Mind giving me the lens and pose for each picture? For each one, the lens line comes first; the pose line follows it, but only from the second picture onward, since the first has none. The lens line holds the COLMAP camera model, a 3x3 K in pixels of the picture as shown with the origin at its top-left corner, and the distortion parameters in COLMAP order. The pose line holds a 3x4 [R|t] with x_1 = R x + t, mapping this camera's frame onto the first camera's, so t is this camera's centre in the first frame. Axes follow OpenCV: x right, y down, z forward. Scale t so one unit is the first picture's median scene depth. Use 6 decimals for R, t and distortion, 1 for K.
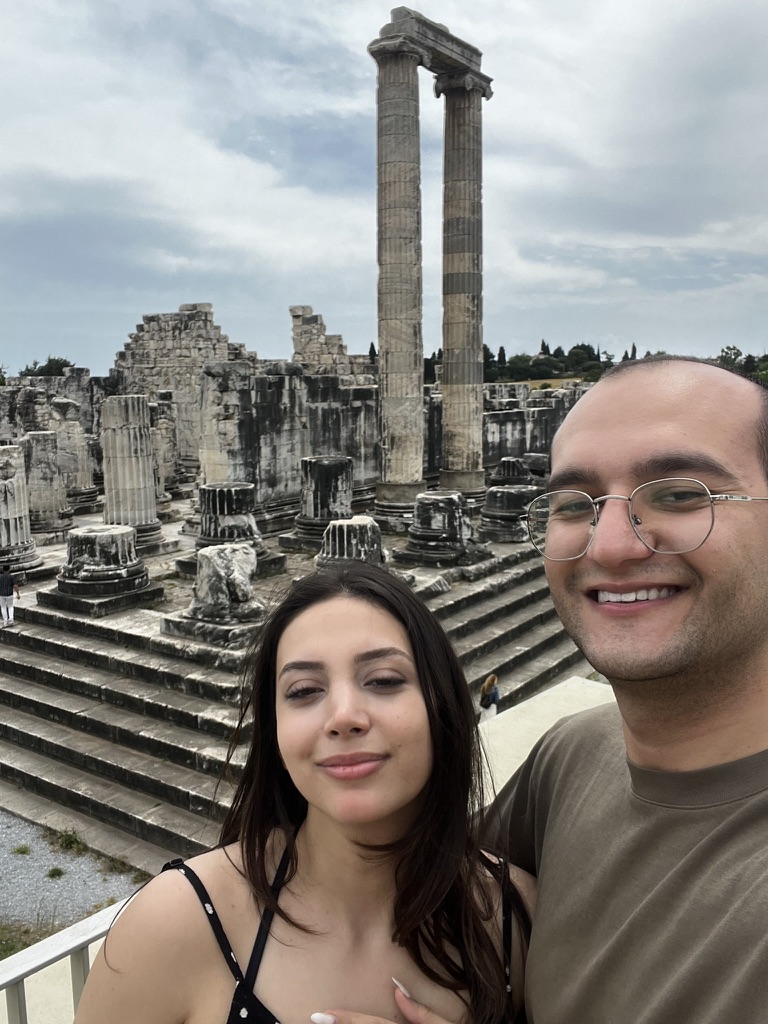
lens RADIAL K [[969.5, 0, 392.5], [0, 969.5, 520.2], [0, 0, 1]] dist [0.047098, 0.059163]
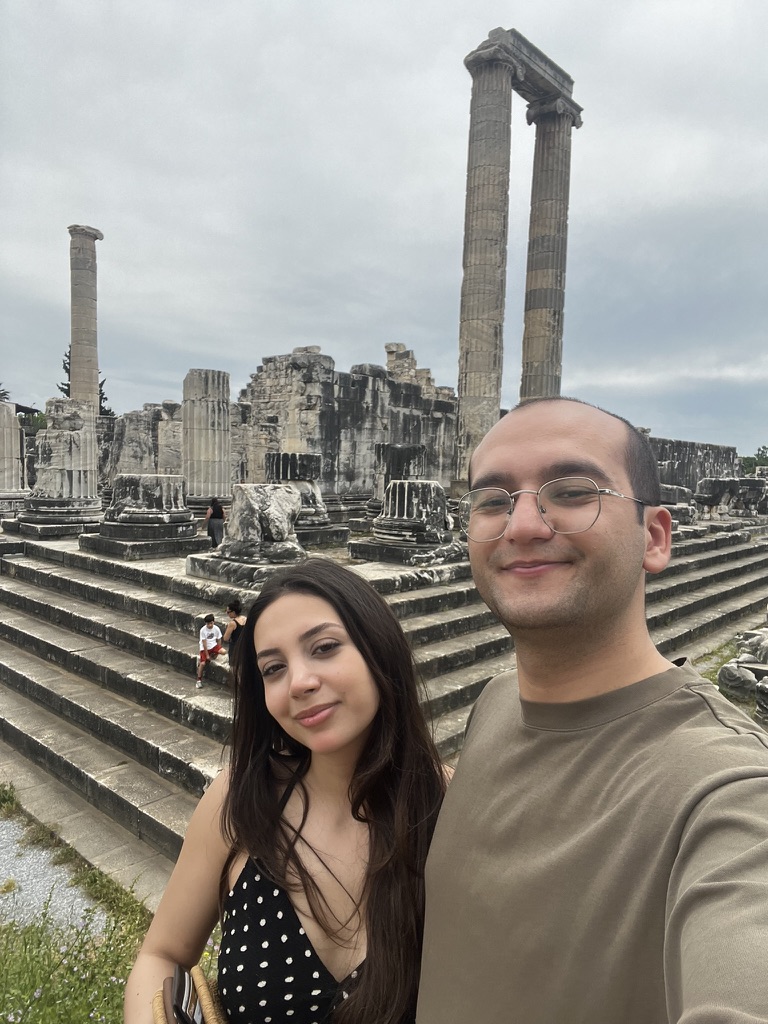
lens RADIAL K [[754.7, 0, 392.3], [0, 754.7, 526.3], [0, 0, 1]] dist [0.061269, -0.043801]
pose [[0.992450, 0.048550, -0.112632, 0.015003], [-0.056568, 0.996003, -0.069117, 0.070925], [0.108826, 0.074967, 0.991230, 0.216426]]
